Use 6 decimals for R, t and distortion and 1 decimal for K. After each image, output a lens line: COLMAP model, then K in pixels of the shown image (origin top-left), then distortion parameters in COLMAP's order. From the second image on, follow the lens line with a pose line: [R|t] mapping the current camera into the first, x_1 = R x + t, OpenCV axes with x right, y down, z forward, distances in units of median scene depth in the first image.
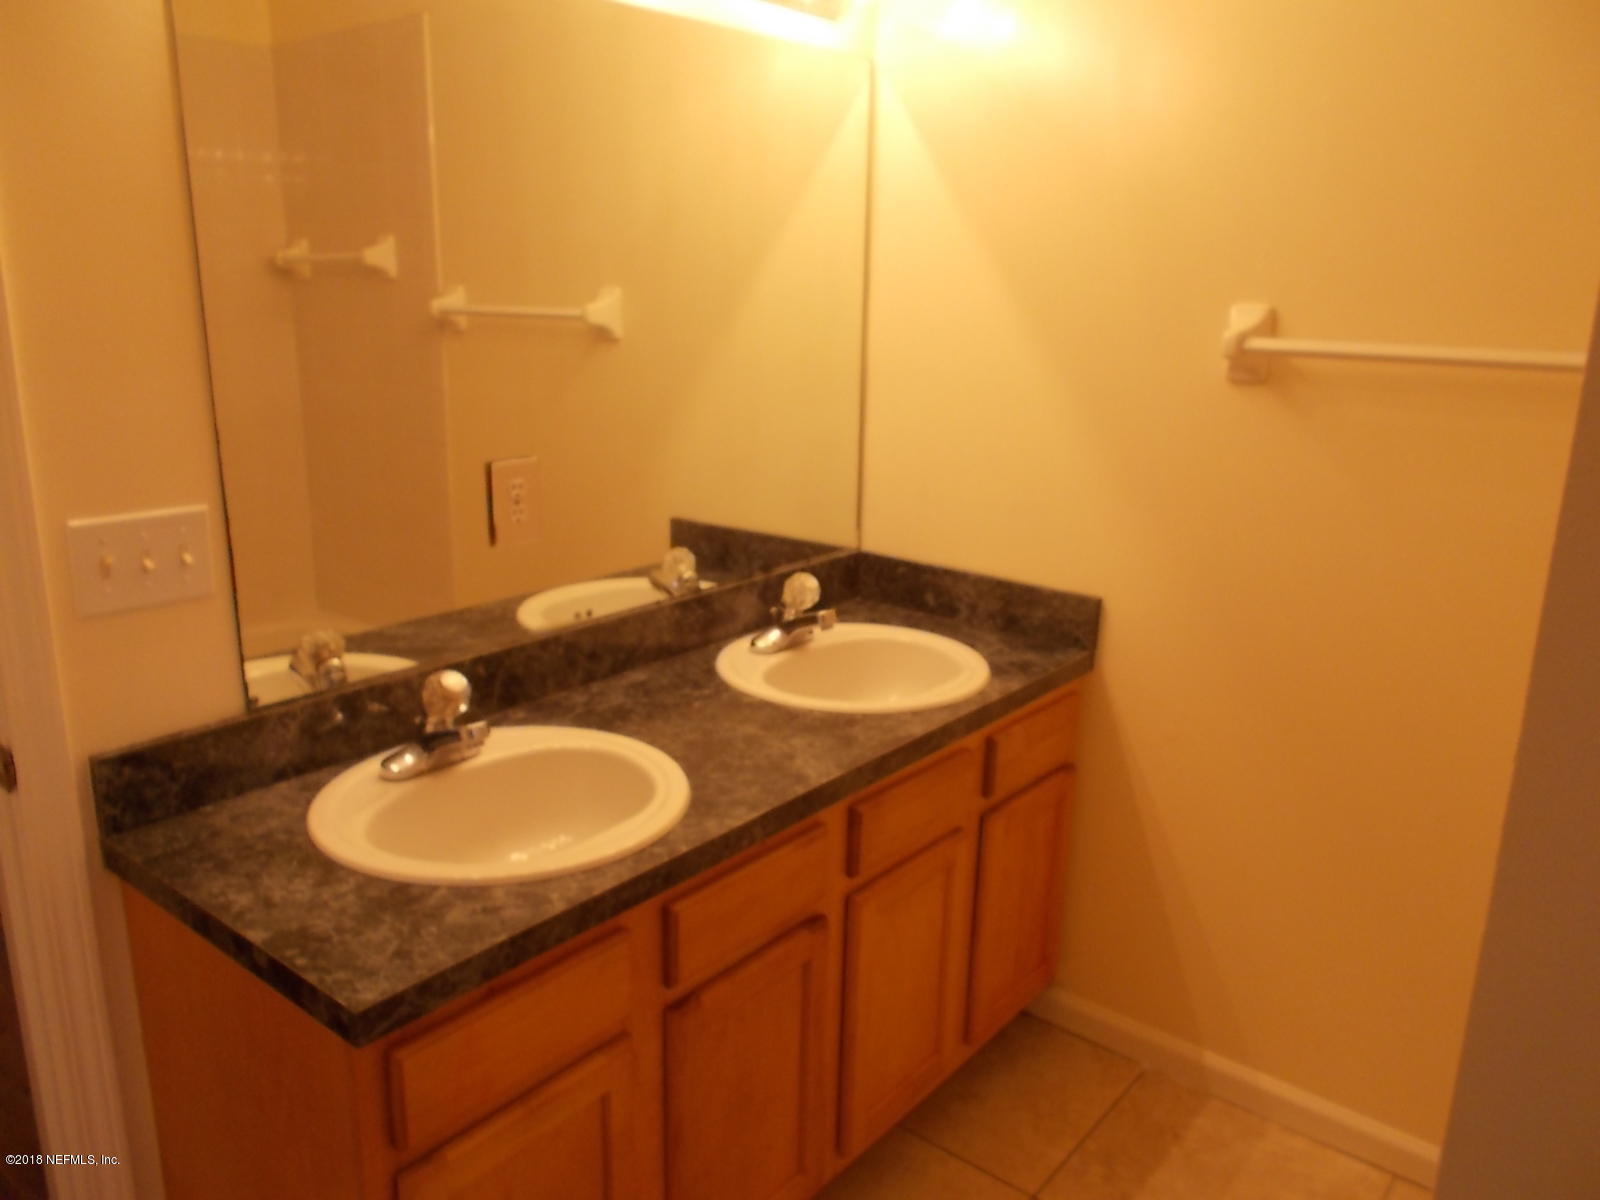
lens RADIAL K [[1224.5, 0, 799.0], [0, 1224.5, 591.2], [0, 0, 1]] dist [0.005970, 0.000017]
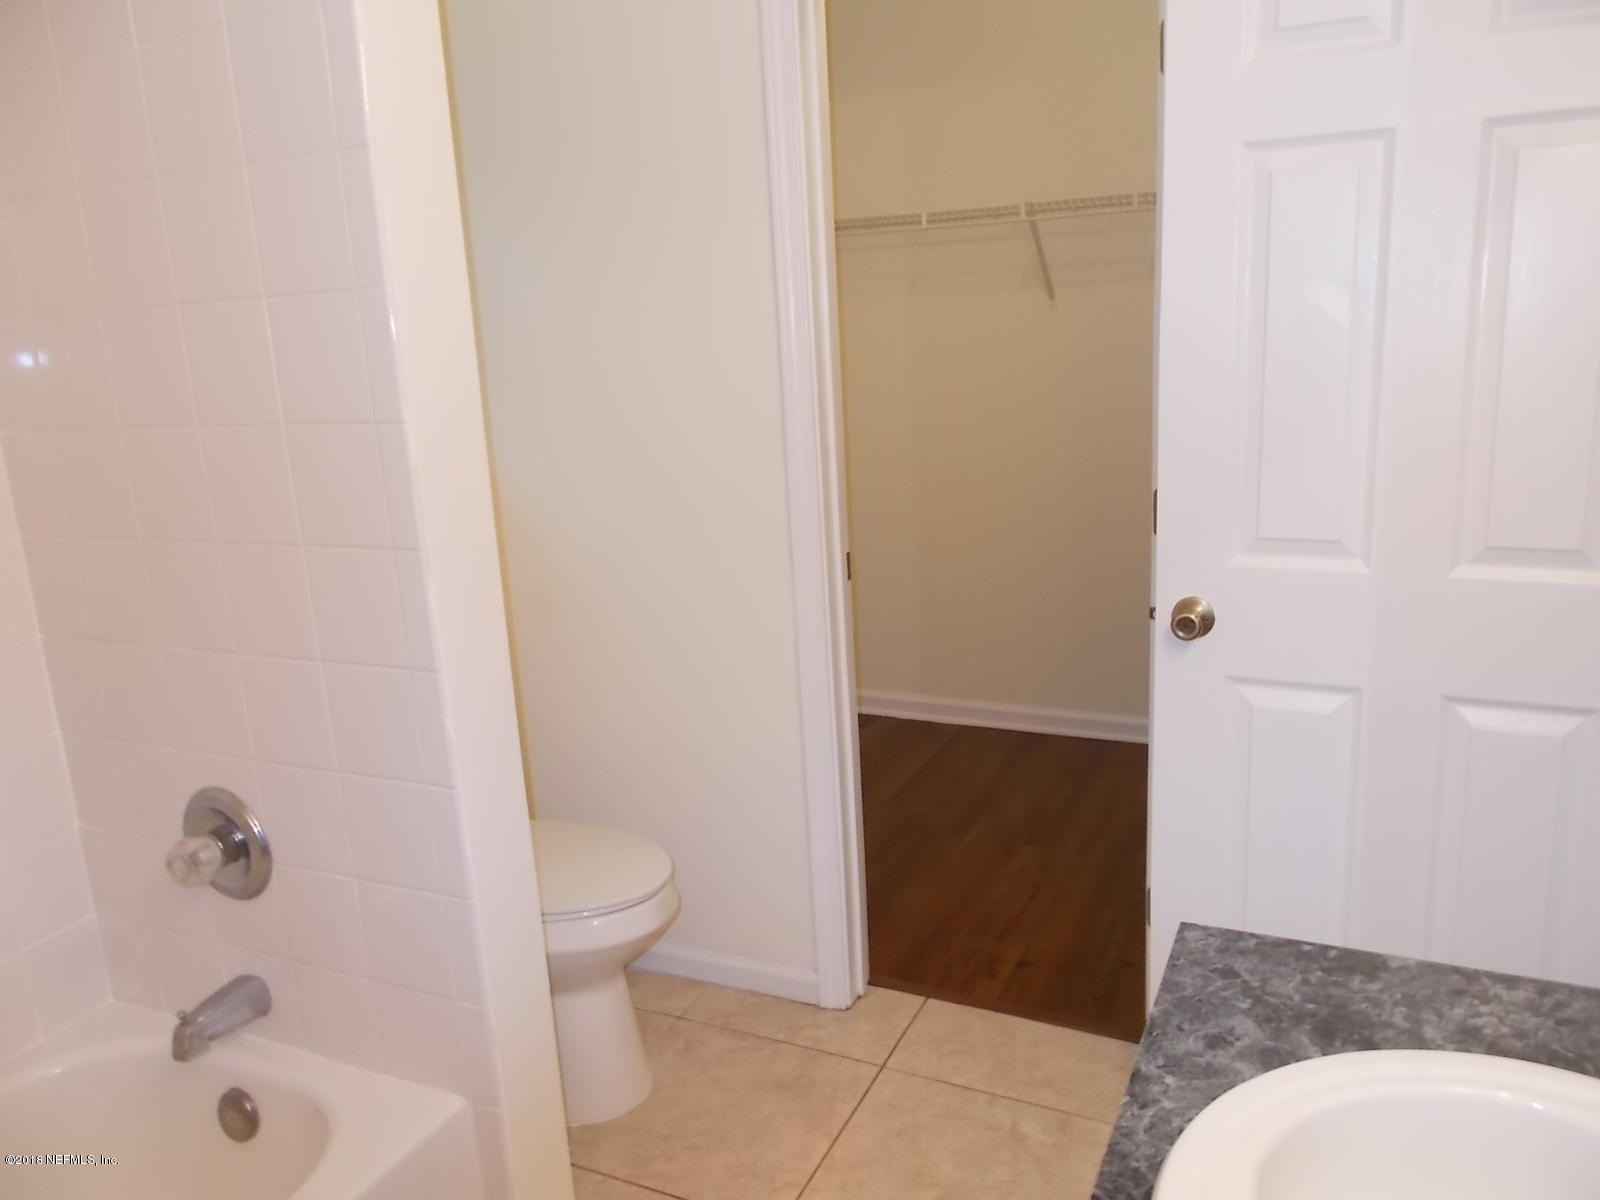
lens RADIAL K [[1212.9, 0, 807.6], [0, 1212.9, 576.4], [0, 0, 1]] dist [-0.002607, -0.004164]
pose [[-0.972616, 0.081326, -0.217727, 0.138112], [-0.023369, 0.897817, 0.439748, -0.326308], [0.231242, 0.432793, -0.871331, 1.458976]]
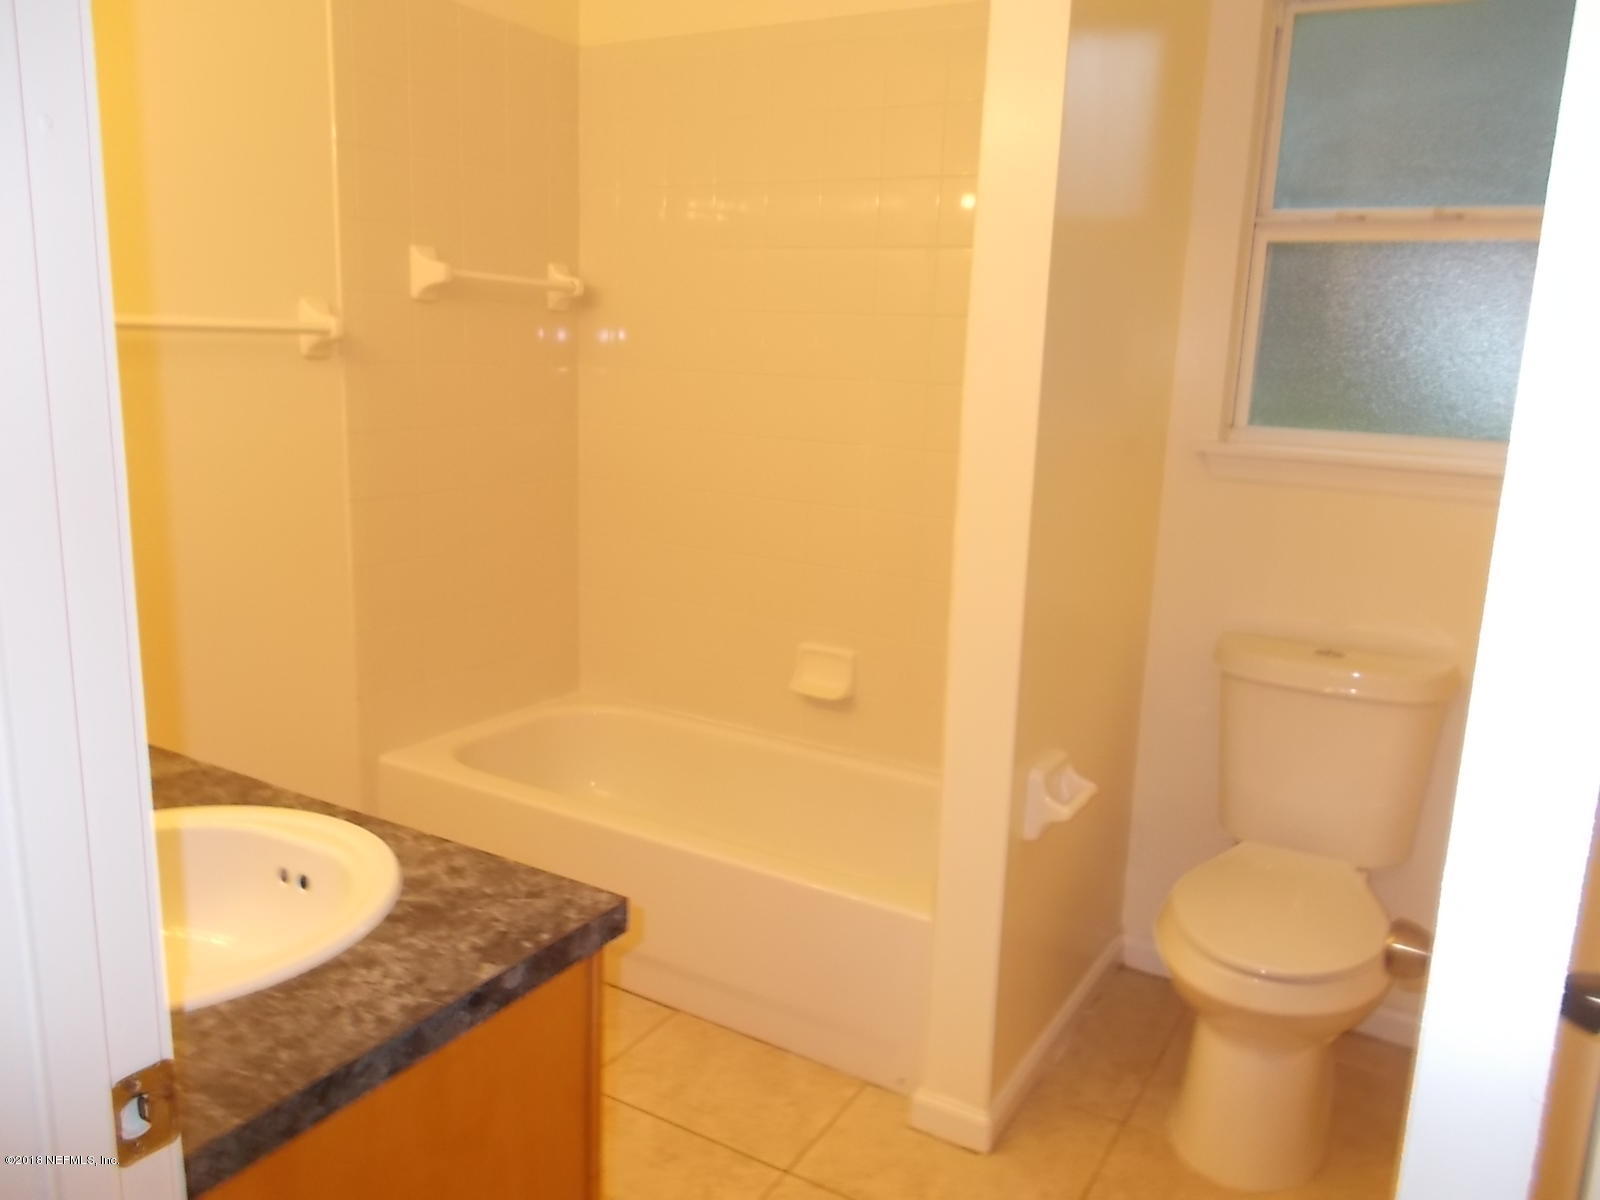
lens RADIAL K [[1224.5, 0, 799.0], [0, 1224.5, 591.2], [0, 0, 1]] dist [0.005970, 0.000017]
pose [[-0.142347, -0.227882, 0.963227, -1.210176], [0.215376, 0.942690, 0.254852, -0.156284], [-0.966101, 0.243733, -0.085109, 0.743211]]
